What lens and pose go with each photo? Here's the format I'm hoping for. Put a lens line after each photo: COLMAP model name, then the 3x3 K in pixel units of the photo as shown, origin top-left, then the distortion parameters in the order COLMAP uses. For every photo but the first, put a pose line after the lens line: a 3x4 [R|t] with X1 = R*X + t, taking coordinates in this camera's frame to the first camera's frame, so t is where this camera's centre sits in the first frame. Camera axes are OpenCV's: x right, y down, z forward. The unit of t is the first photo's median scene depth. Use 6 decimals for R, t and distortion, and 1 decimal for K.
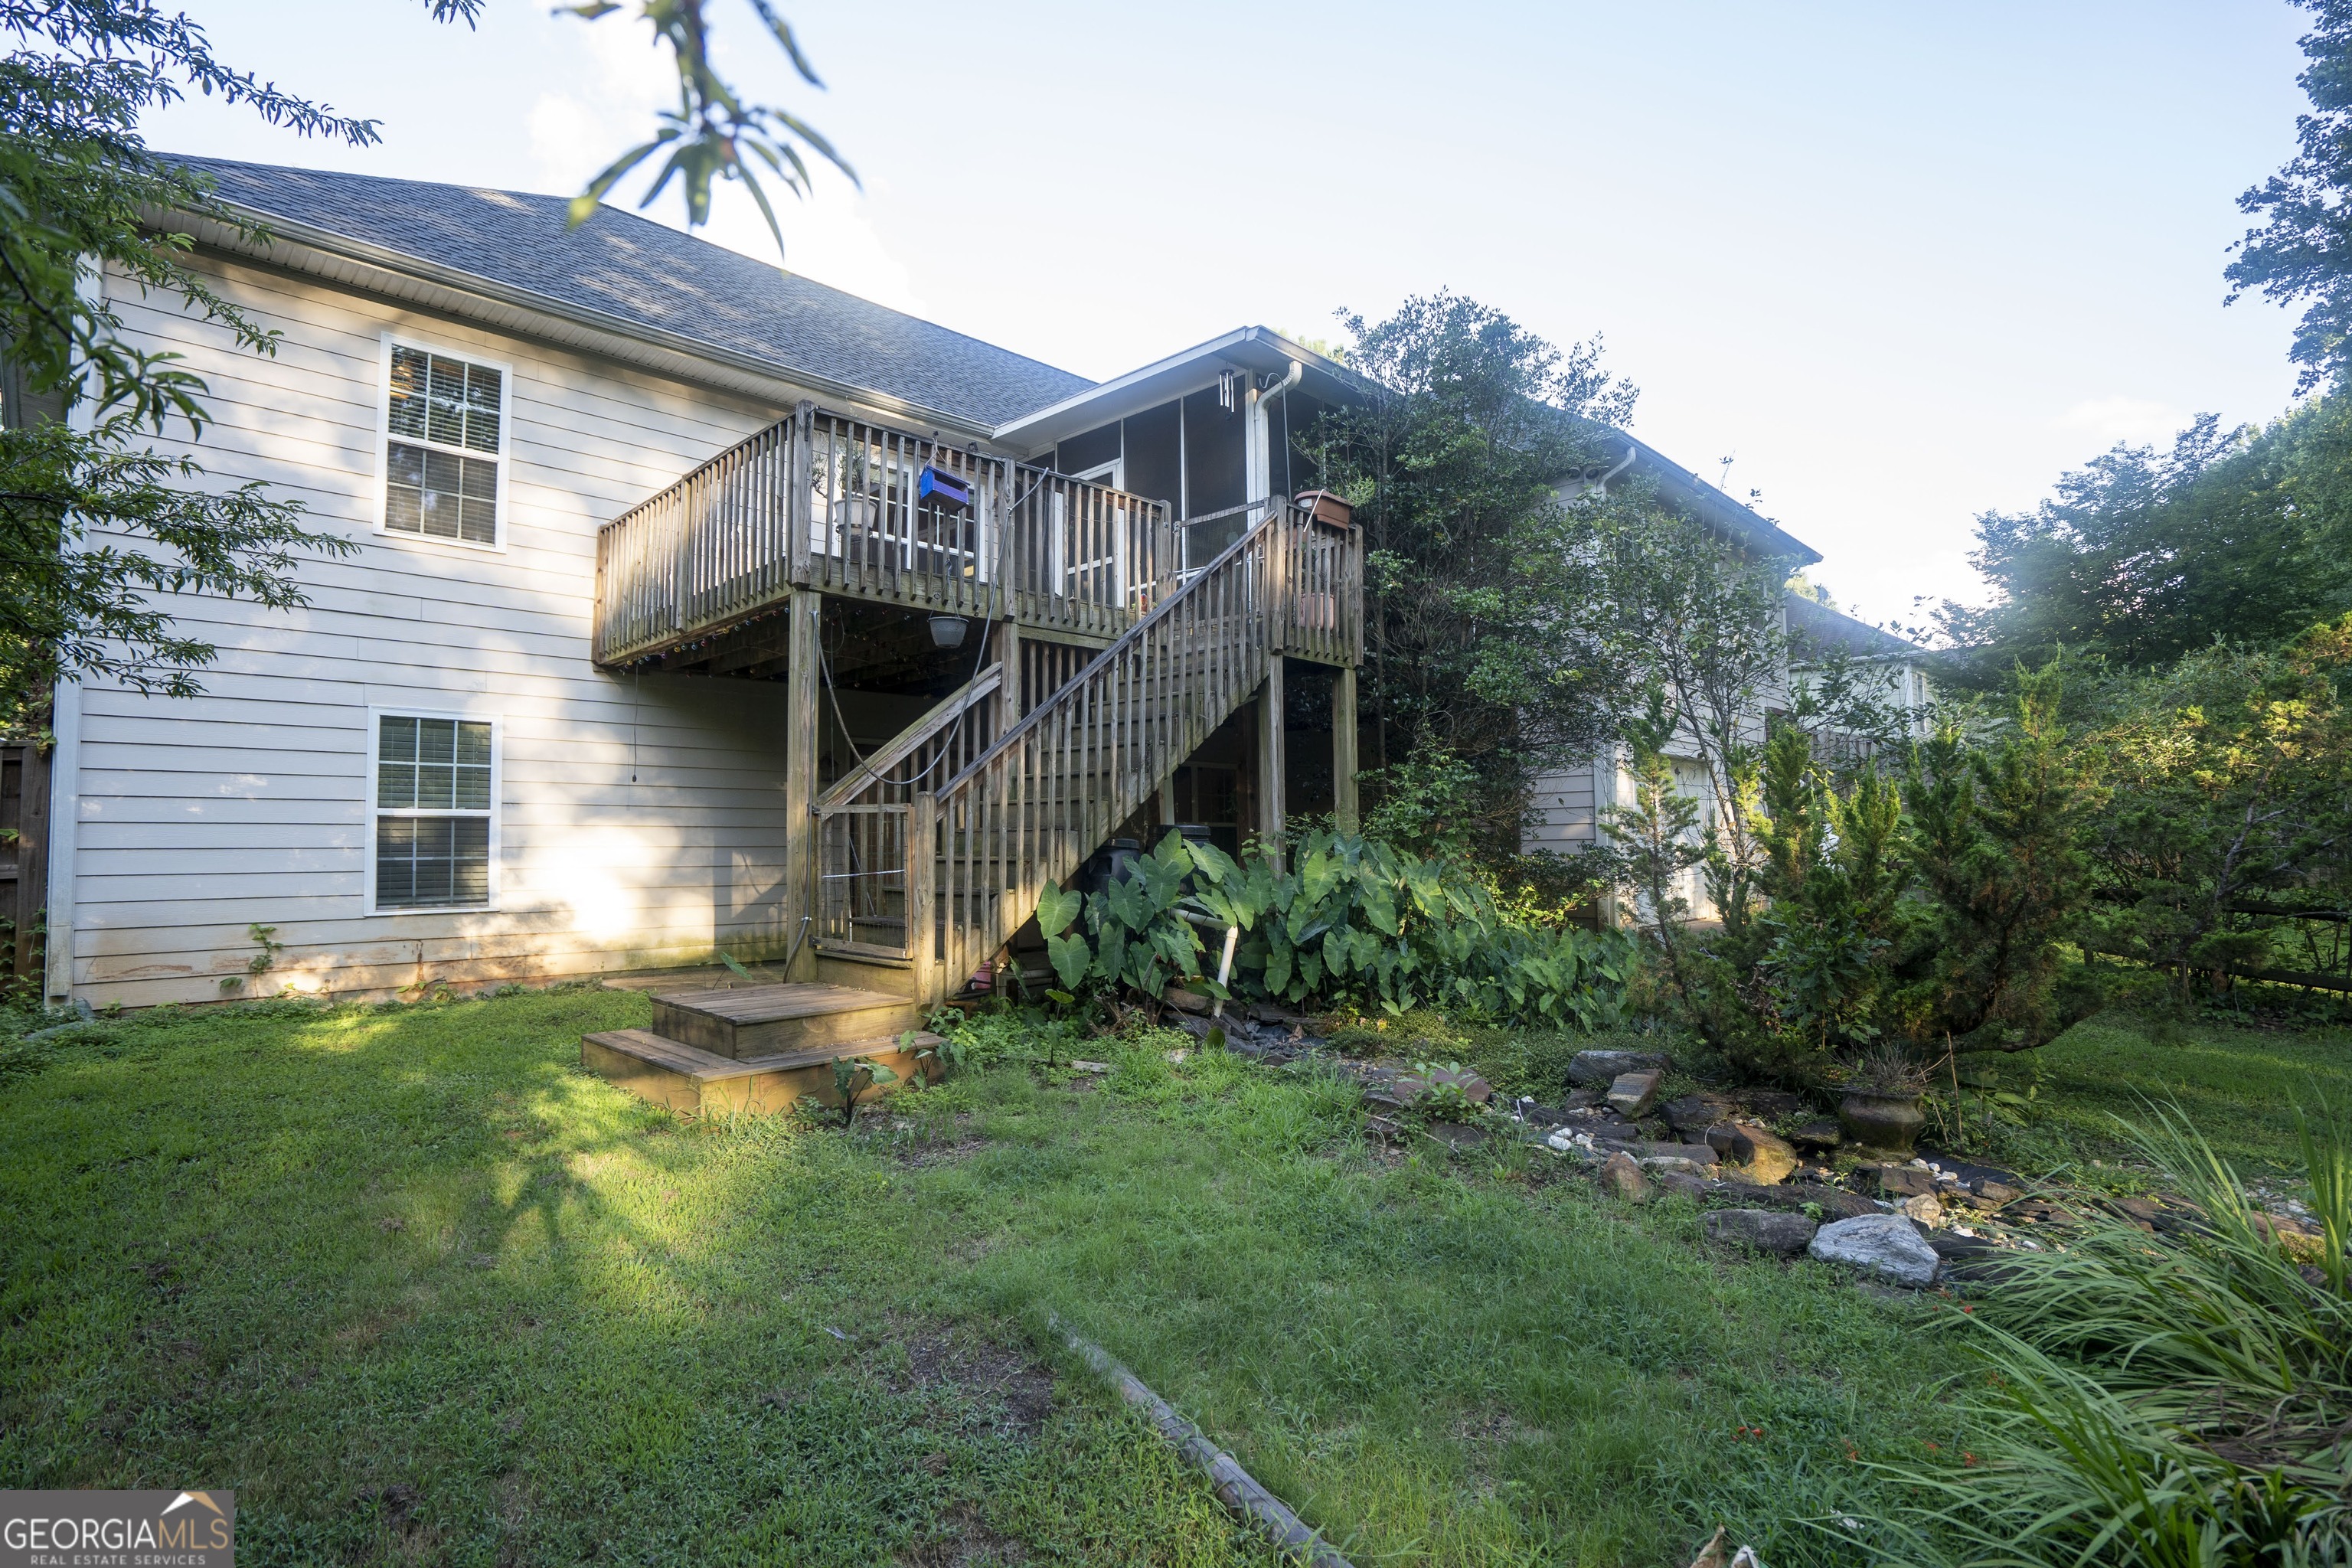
lens RADIAL K [[1079.9, 0, 1176.0], [0, 1079.9, 784.0], [0, 0, 1]] dist [-0.052520, 0.017626]
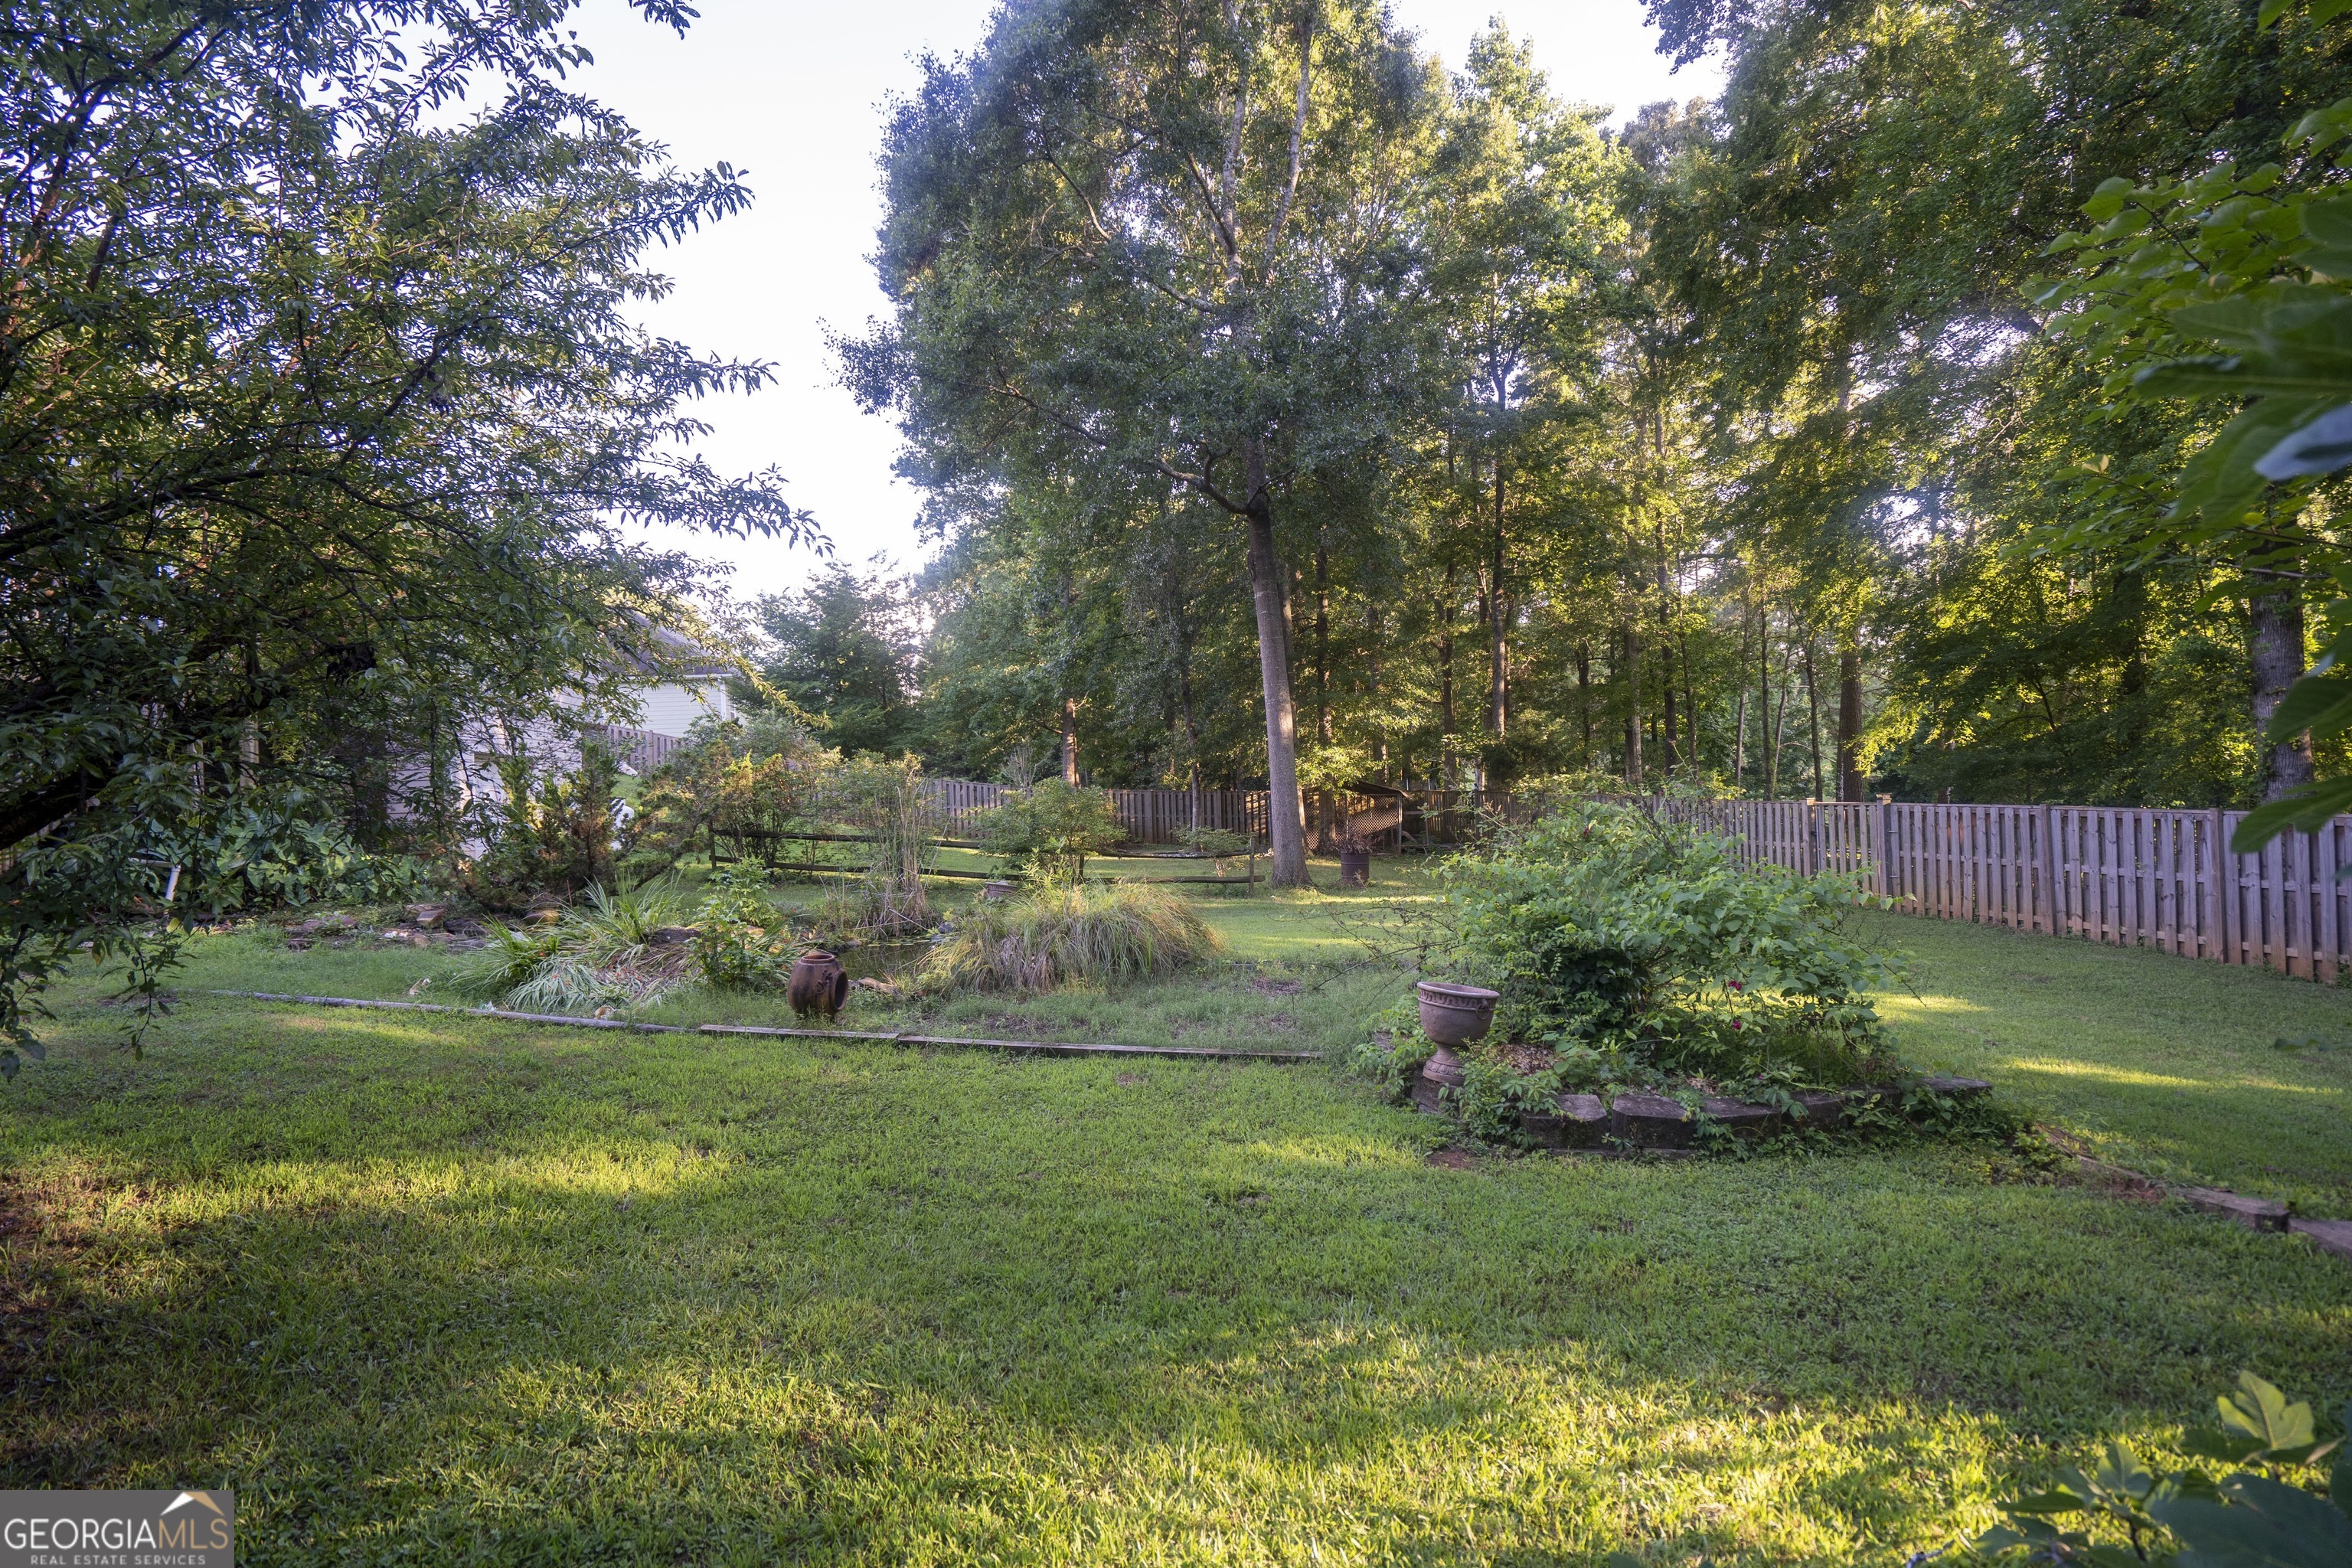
lens RADIAL K [[1079.9, 0, 1176.0], [0, 1079.9, 784.0], [0, 0, 1]] dist [-0.052520, 0.017626]
pose [[0.591338, -0.002880, 0.806419, -0.350049], [-0.018729, 0.999675, 0.017304, -0.055297], [-0.806206, -0.025336, 0.591092, -1.259308]]
